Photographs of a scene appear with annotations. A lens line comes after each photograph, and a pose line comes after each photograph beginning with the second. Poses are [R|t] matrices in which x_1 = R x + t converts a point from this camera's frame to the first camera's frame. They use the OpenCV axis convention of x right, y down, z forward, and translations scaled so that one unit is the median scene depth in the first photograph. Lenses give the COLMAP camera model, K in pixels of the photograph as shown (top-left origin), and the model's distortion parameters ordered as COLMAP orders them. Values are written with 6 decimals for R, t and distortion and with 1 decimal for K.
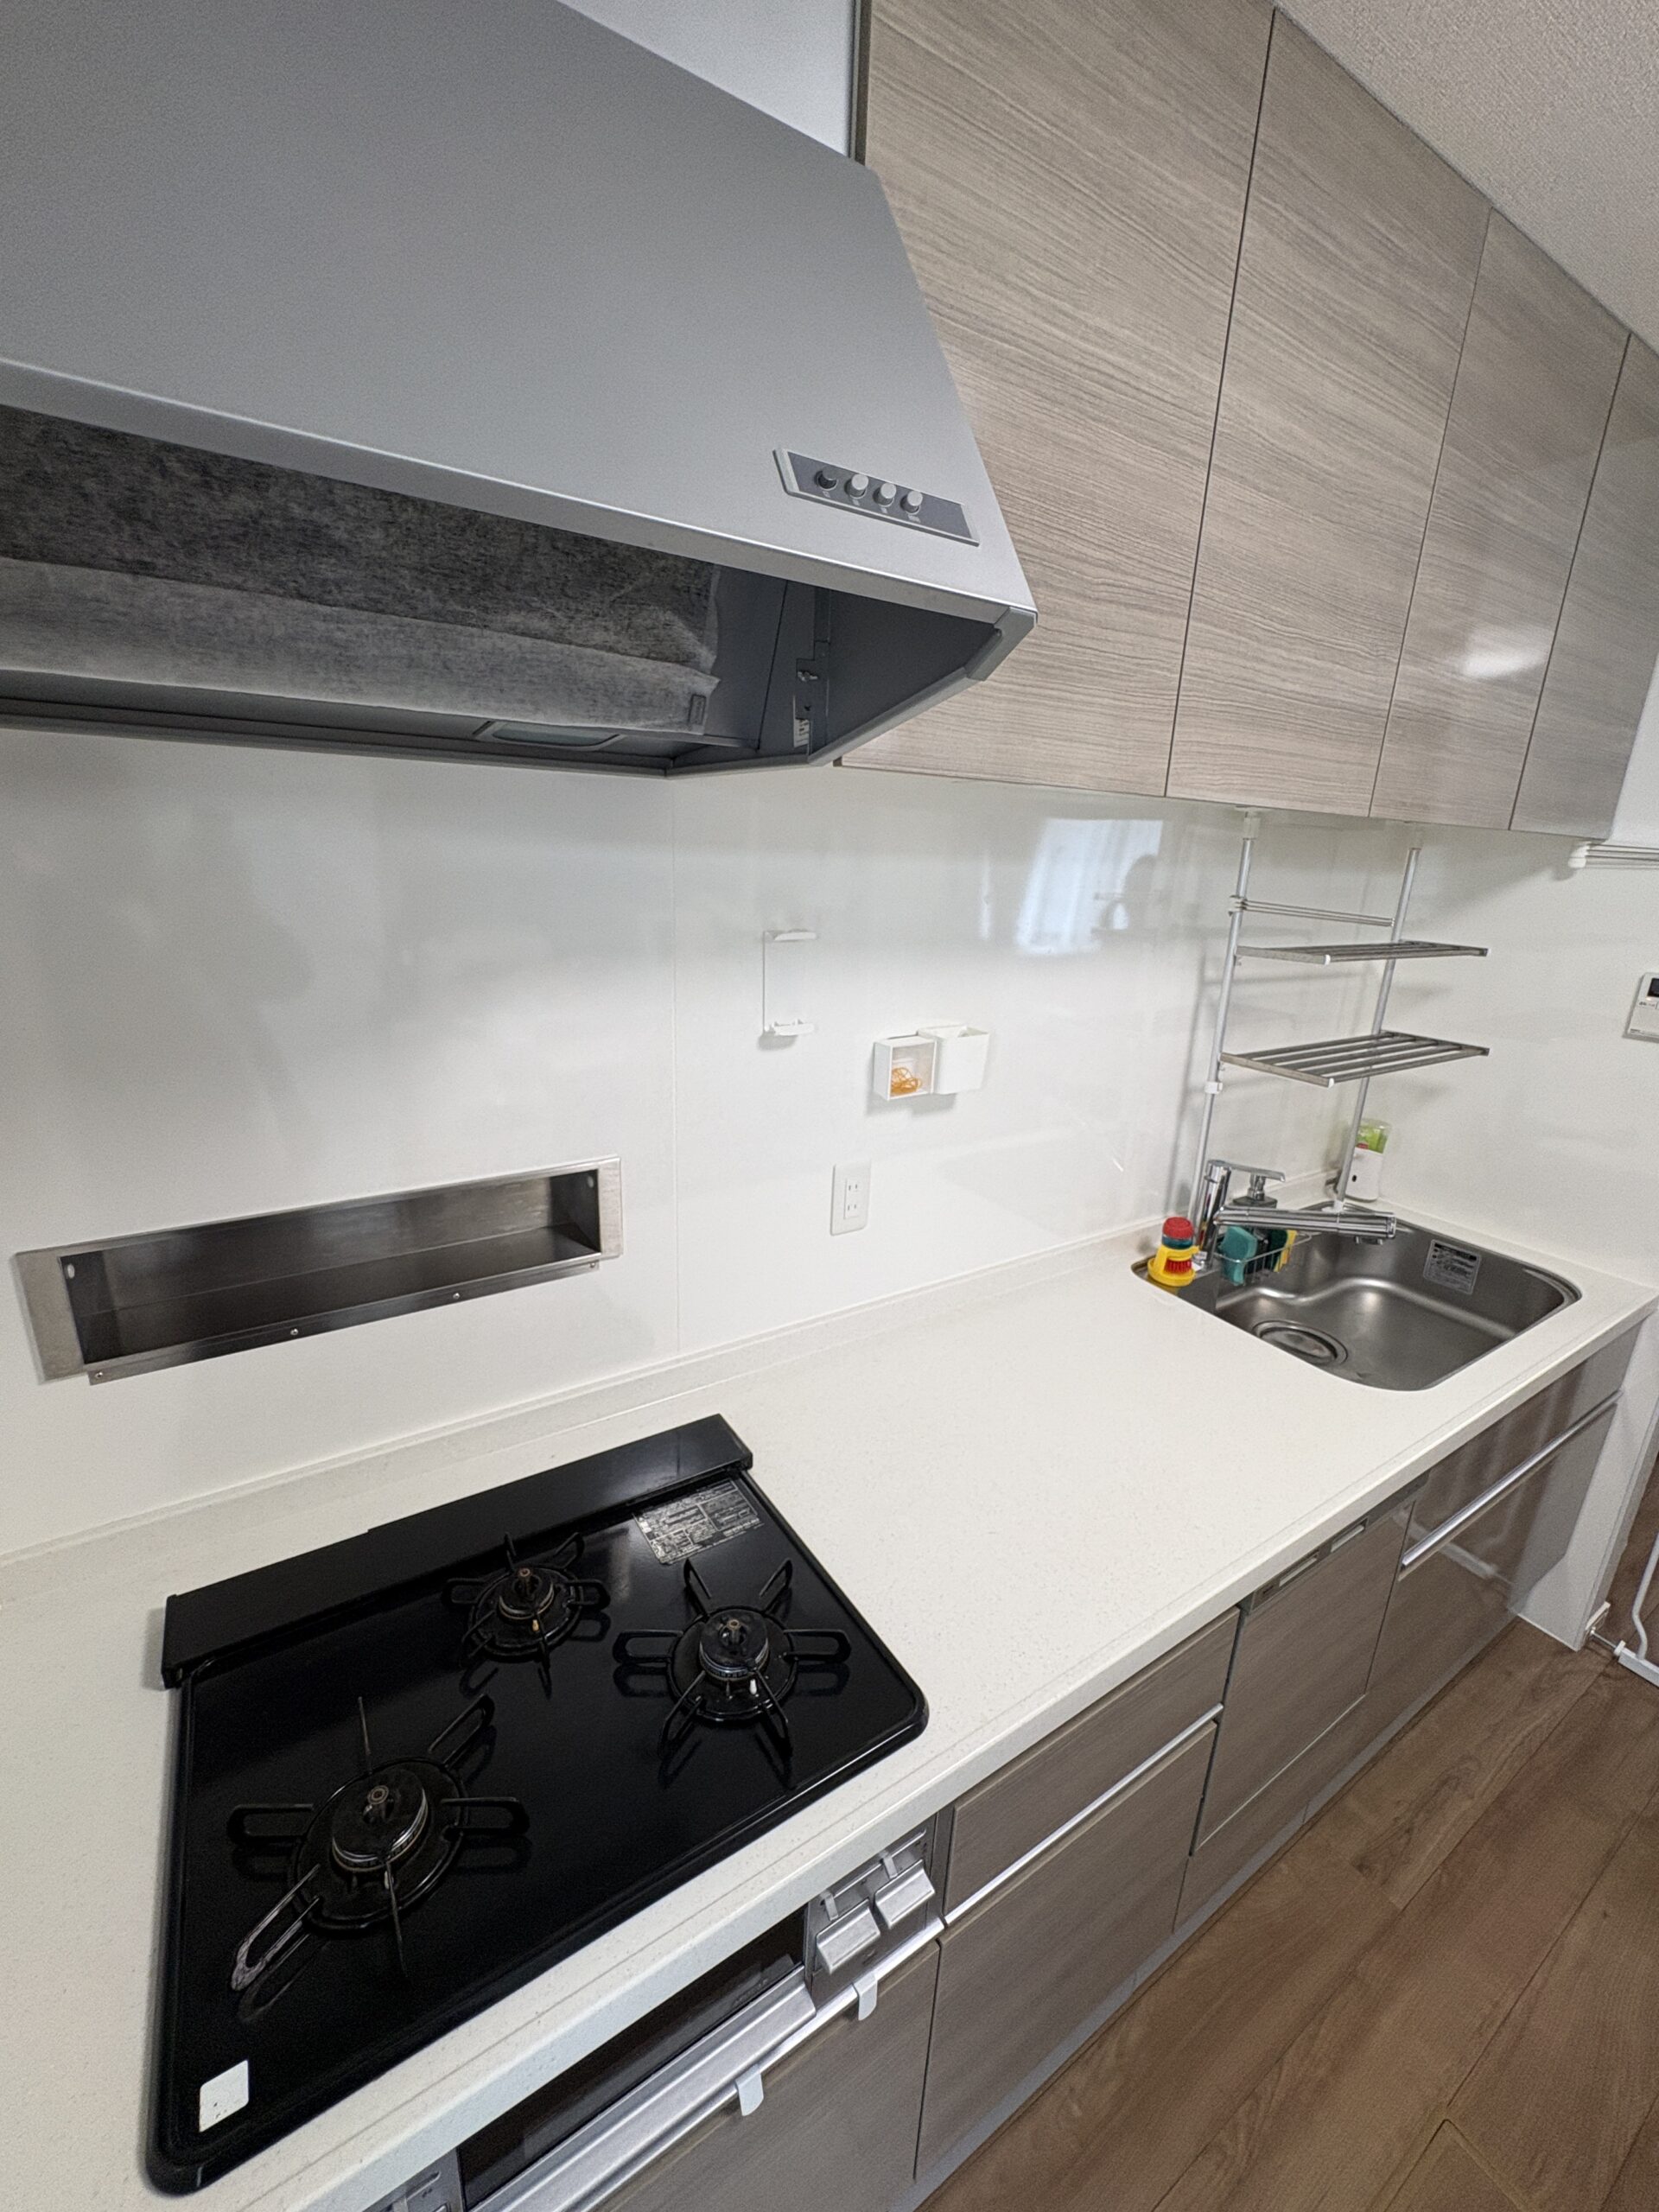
lens RADIAL K [[887.6, 0, 830.1], [0, 887.6, 1100.4], [0, 0, 1]] dist [-0.000493, 0.000557]
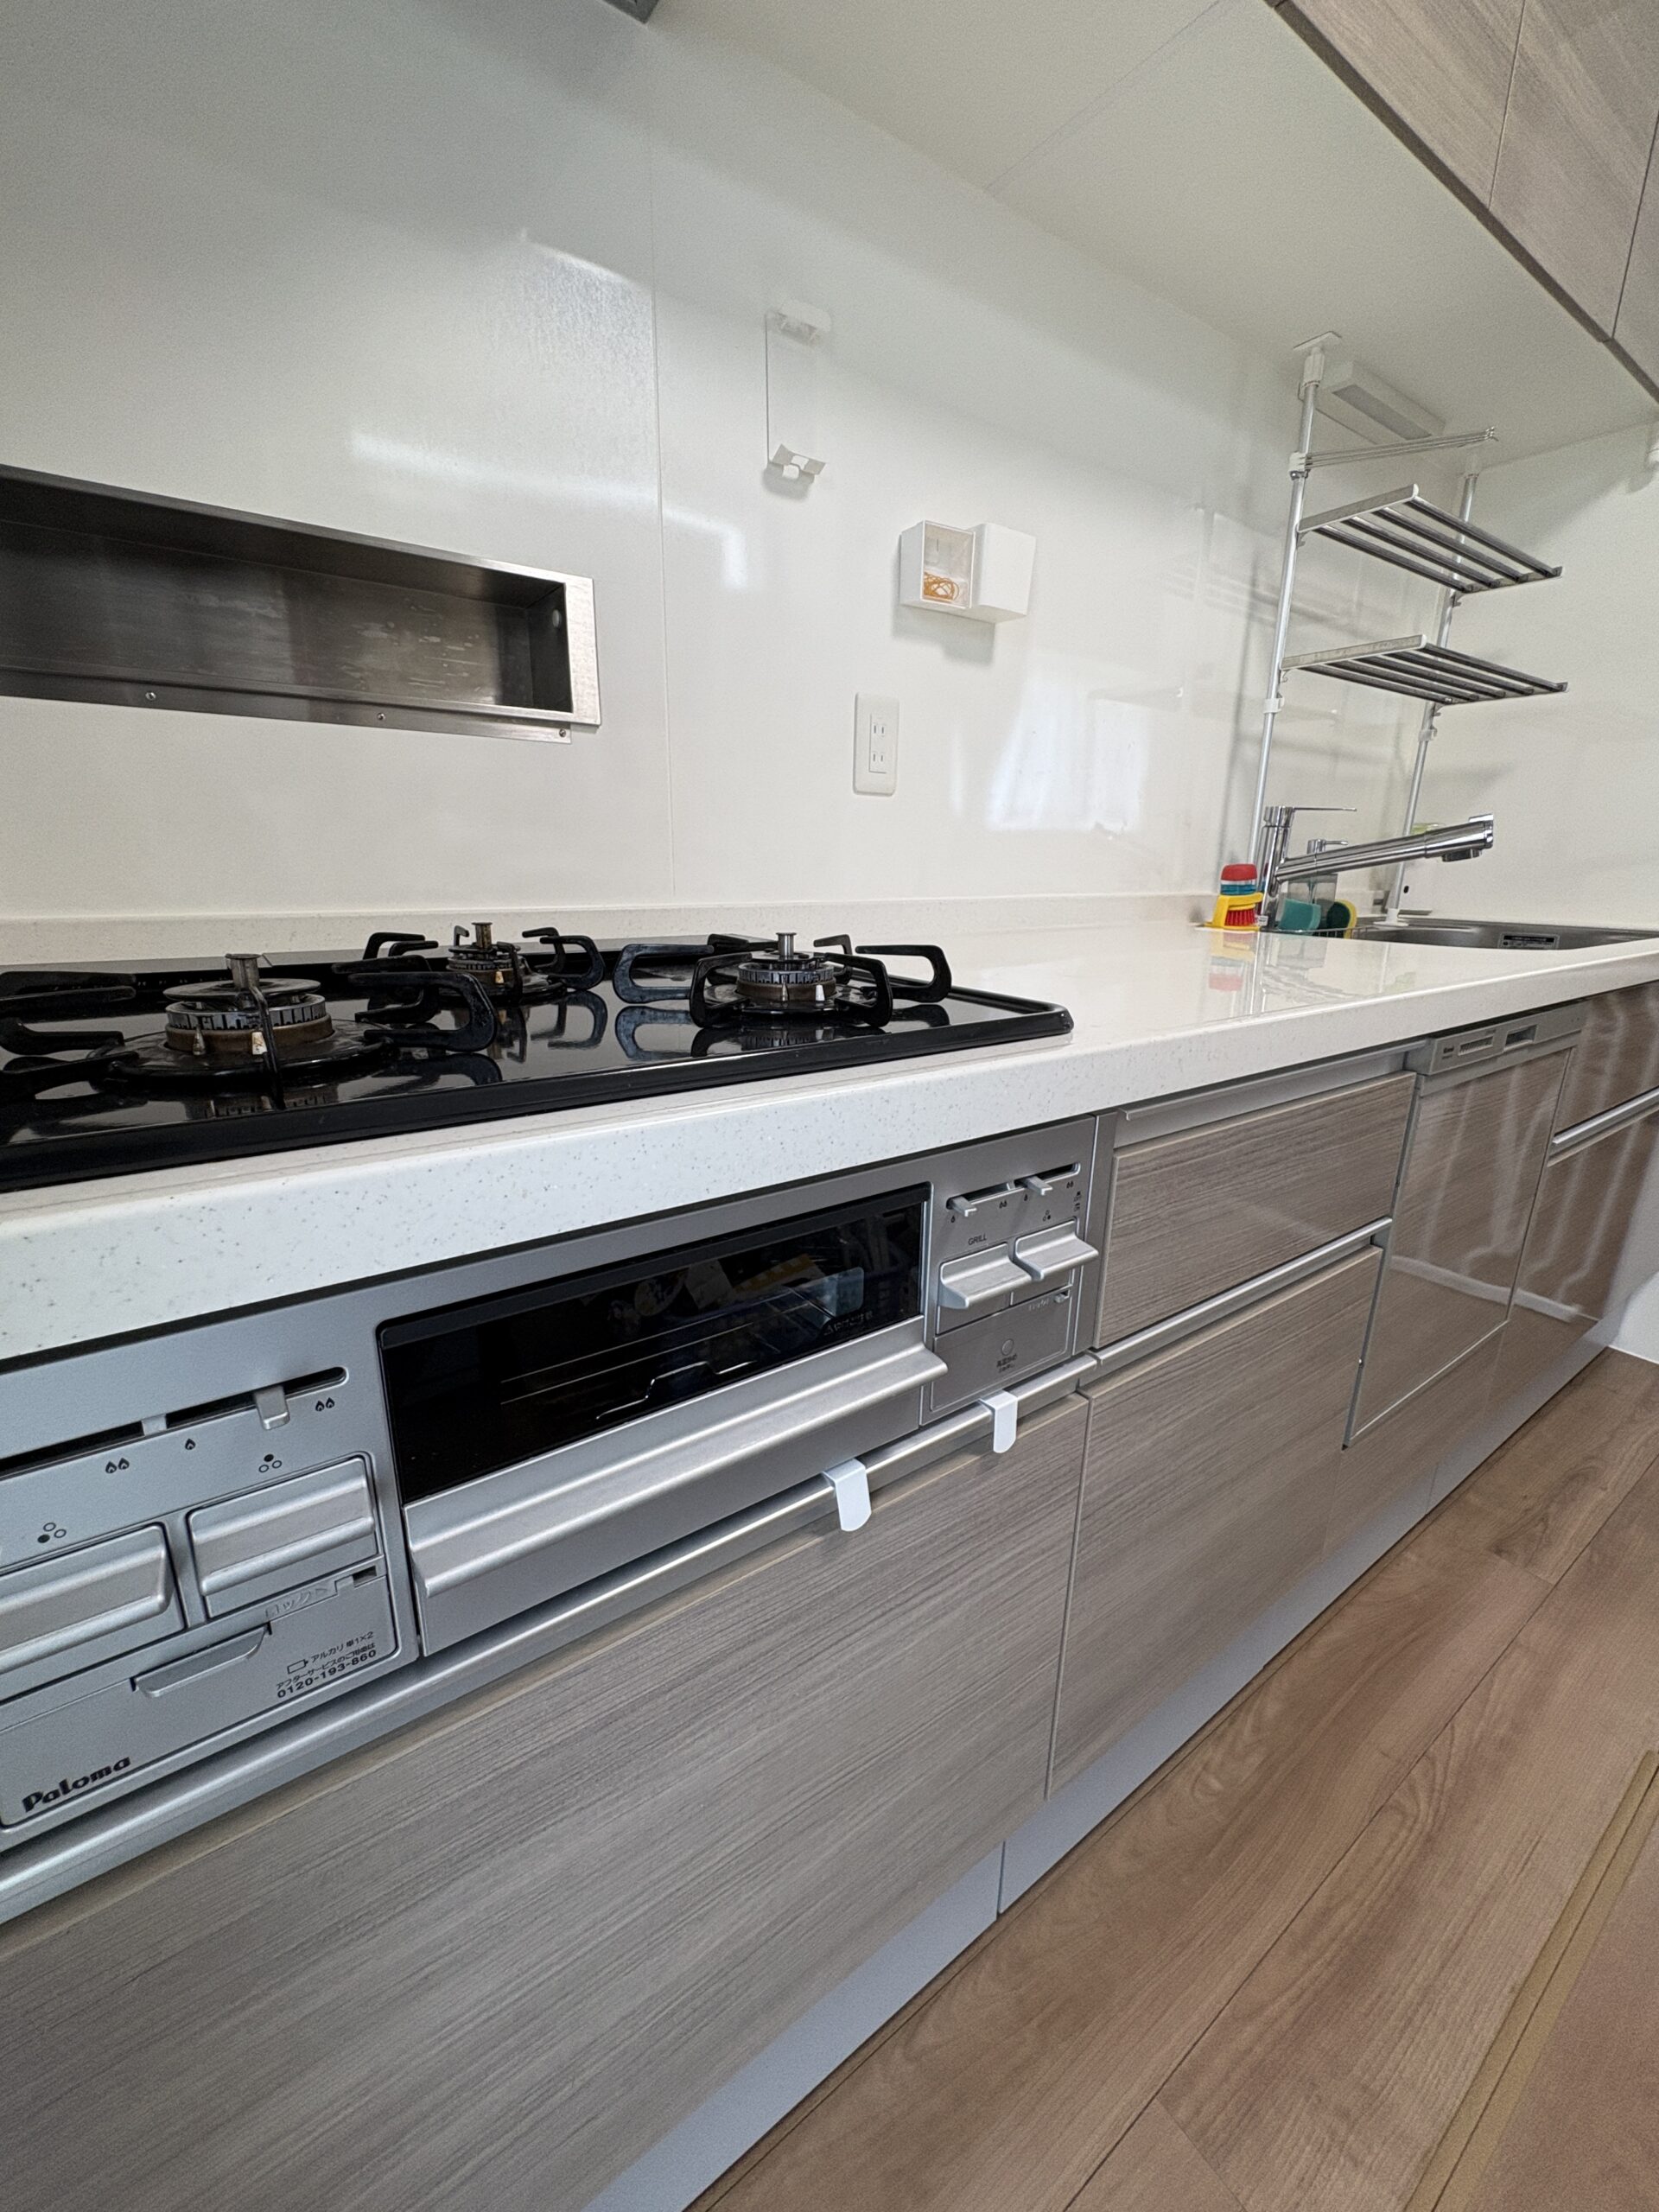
lens RADIAL K [[887.6, 0, 832.2], [0, 887.6, 1102.7], [0, 0, 1]] dist [-0.000493, 0.000557]
pose [[0.998413, -0.038088, 0.041471, -0.076503], [0.038435, 0.999232, -0.007612, 0.528955], [-0.041149, 0.009194, 0.999111, 0.217470]]
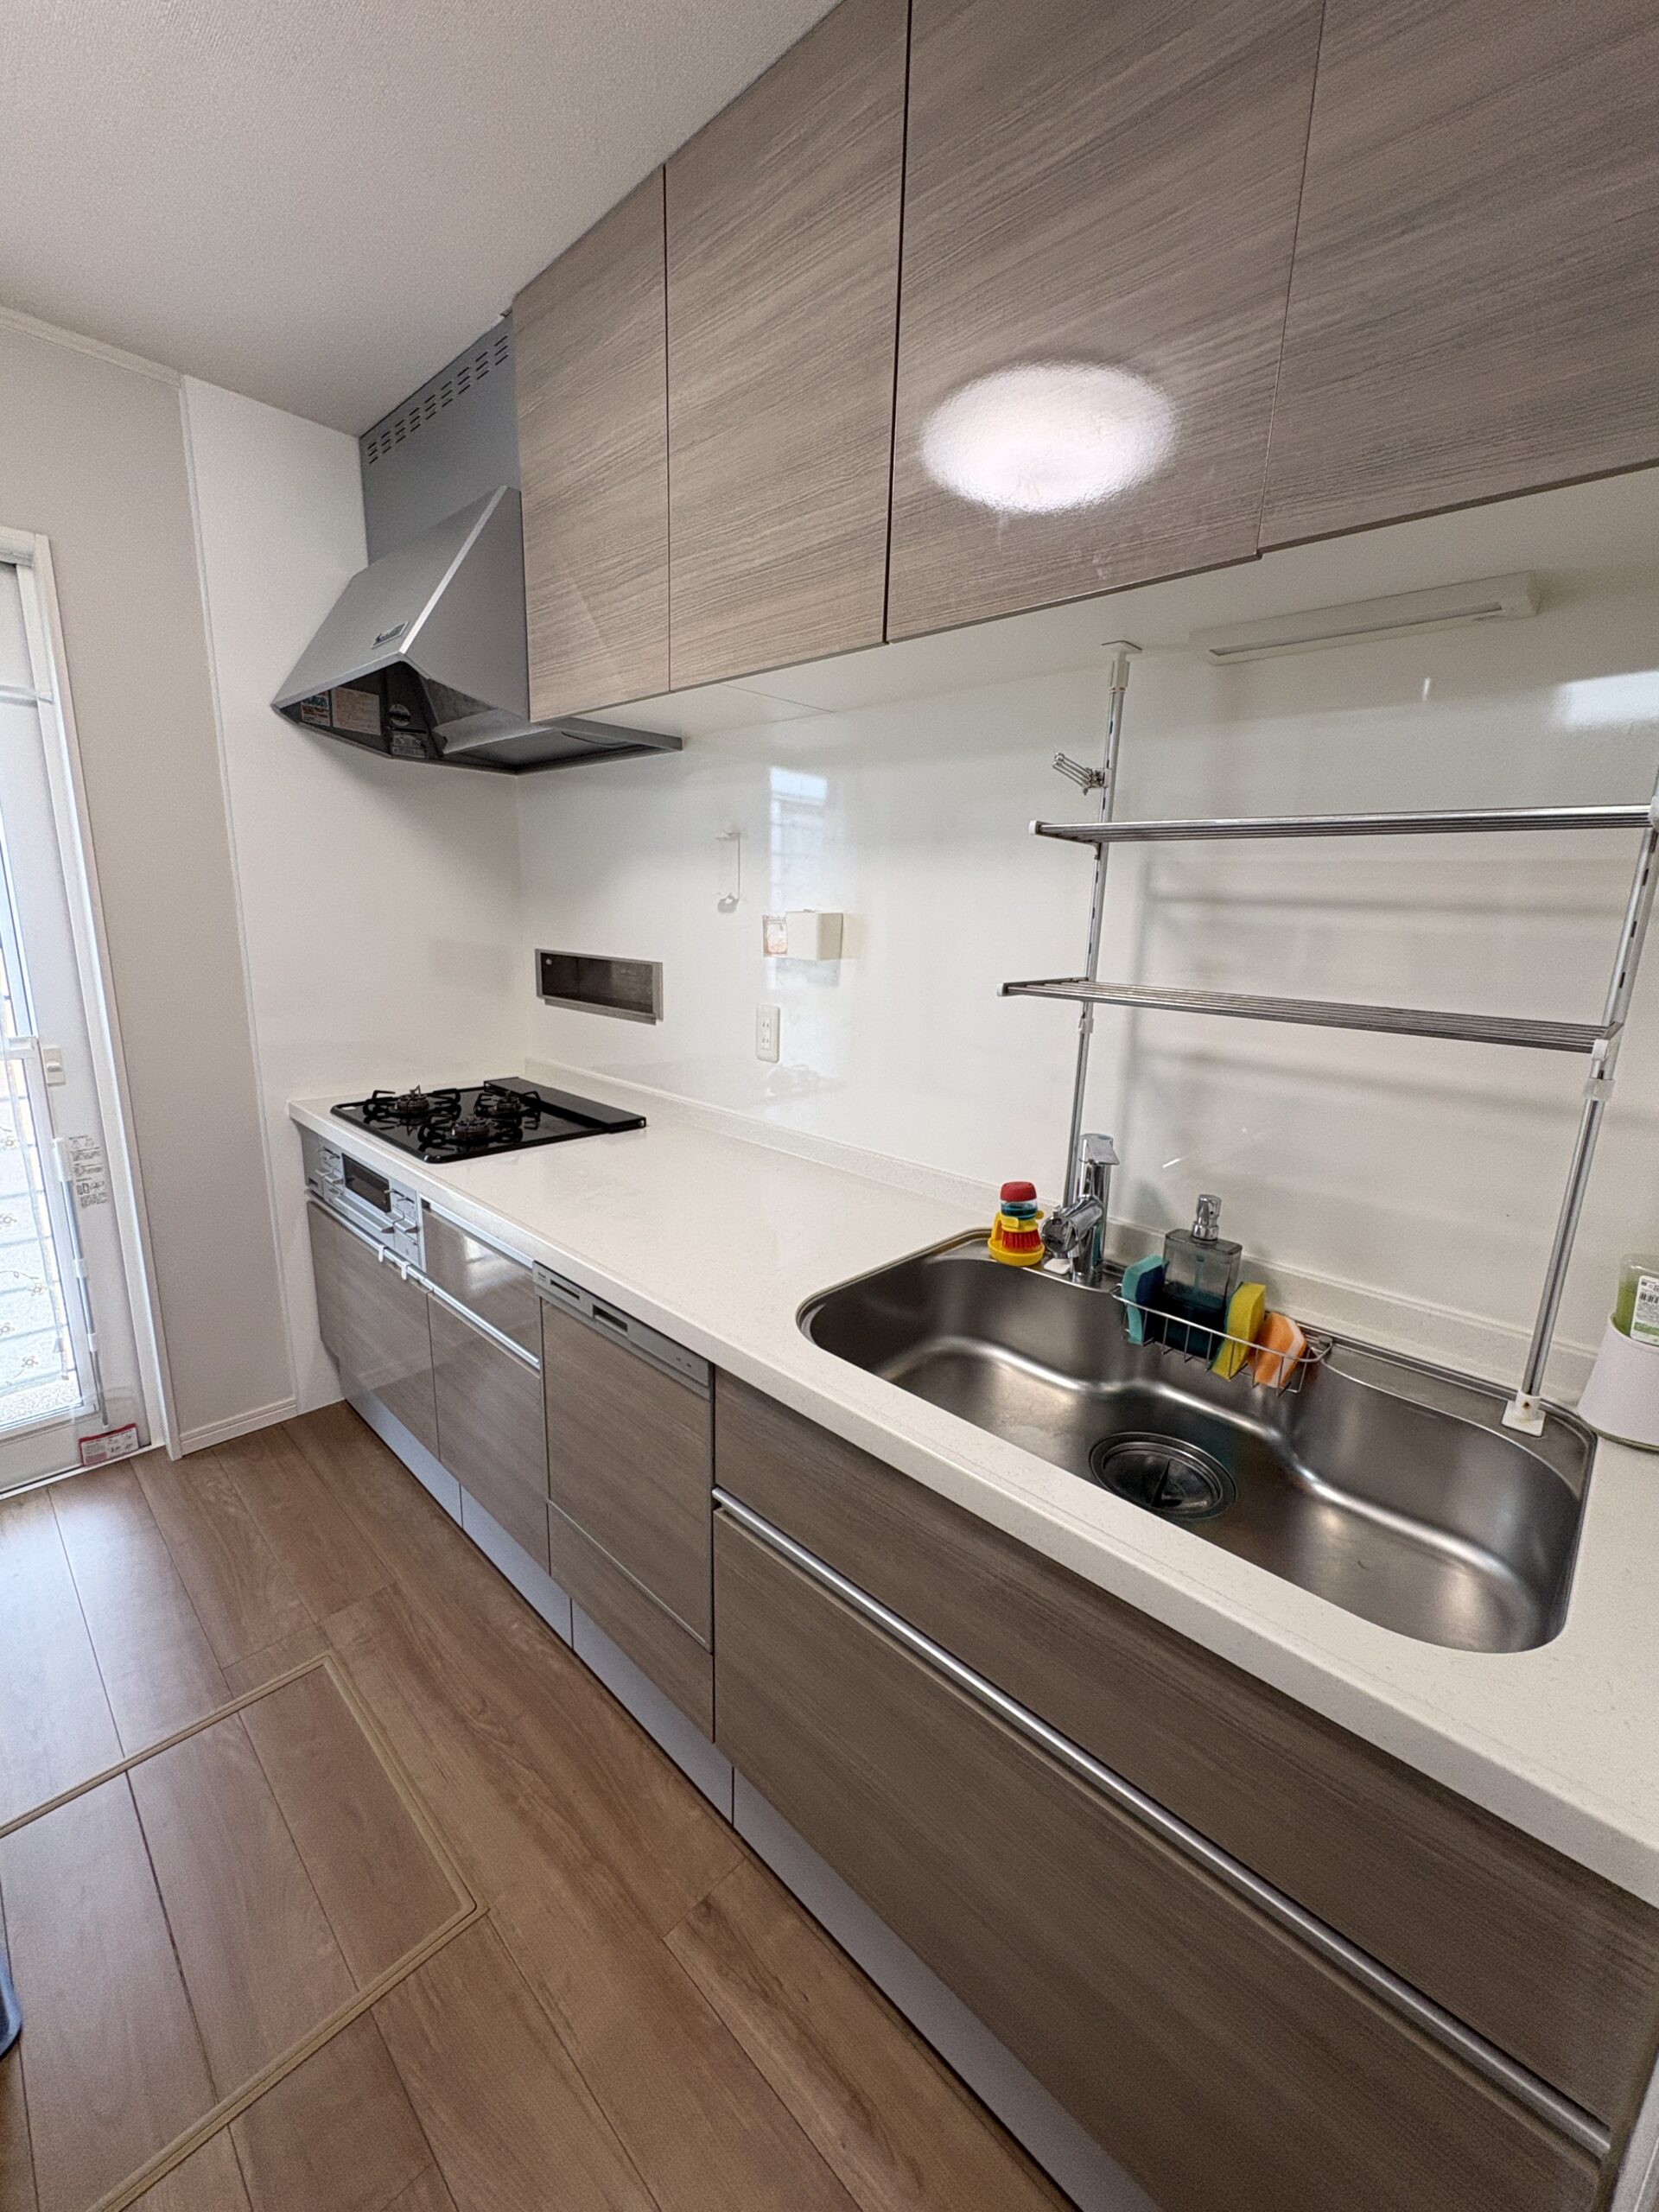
lens RADIAL K [[887.6, 0, 838.7], [0, 887.6, 1103.5], [0, 0, 1]] dist [-0.000493, 0.000557]
pose [[0.240460, 0.177995, -0.954199, 1.632084], [-0.290680, 0.951133, 0.104171, 0.043780], [0.926112, 0.252318, 0.280449, 0.884534]]
